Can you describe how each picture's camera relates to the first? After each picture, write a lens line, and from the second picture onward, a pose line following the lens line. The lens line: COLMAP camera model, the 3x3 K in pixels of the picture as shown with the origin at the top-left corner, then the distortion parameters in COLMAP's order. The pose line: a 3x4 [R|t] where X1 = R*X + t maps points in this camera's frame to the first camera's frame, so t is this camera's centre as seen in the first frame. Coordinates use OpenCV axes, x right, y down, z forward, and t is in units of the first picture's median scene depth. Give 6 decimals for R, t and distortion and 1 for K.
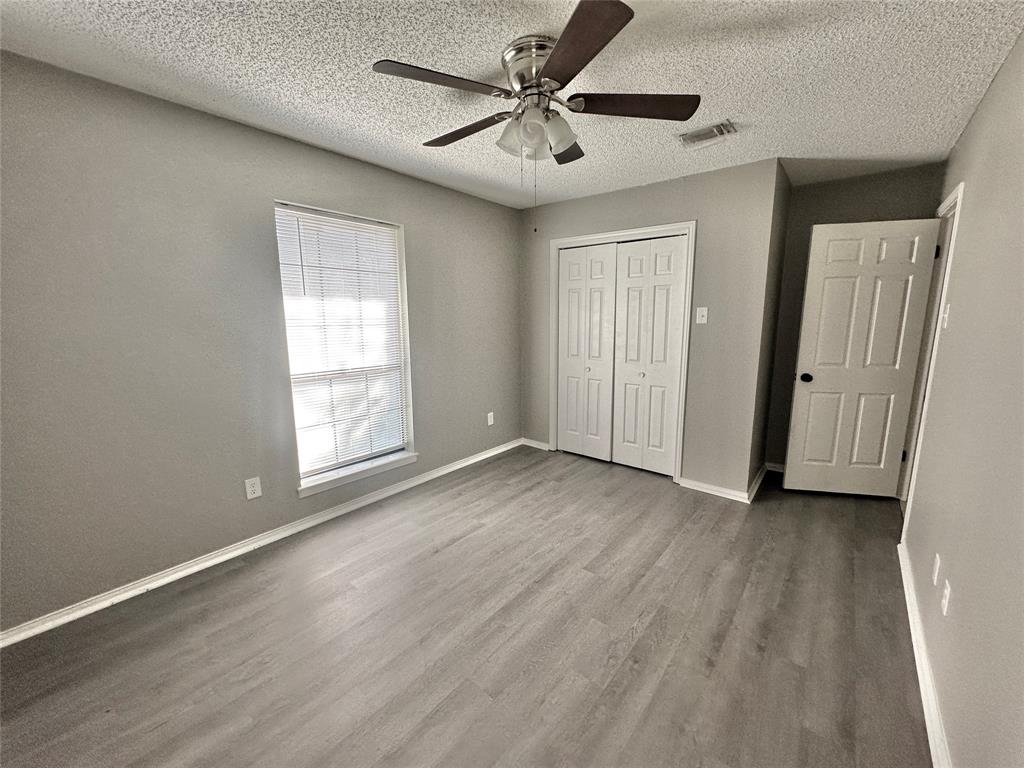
lens RADIAL K [[408.6, 0, 512.1], [0, 408.6, 386.0], [0, 0, 1]] dist [-0.003040, 0.000543]
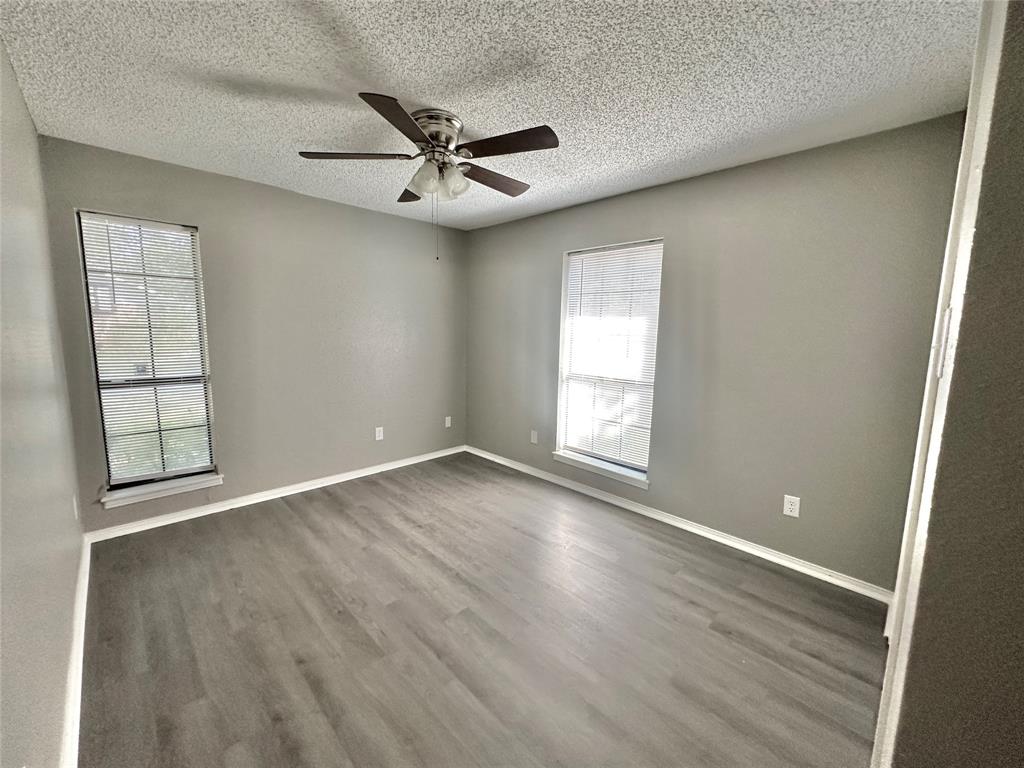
lens RADIAL K [[408.6, 0, 511.4], [0, 408.6, 381.7], [0, 0, 1]] dist [-0.003040, 0.000543]
pose [[-0.105501, 0.127501, -0.986211, 0.986586], [-0.191227, 0.970635, 0.145944, -0.187194], [0.975859, 0.203988, -0.078021, 1.059914]]
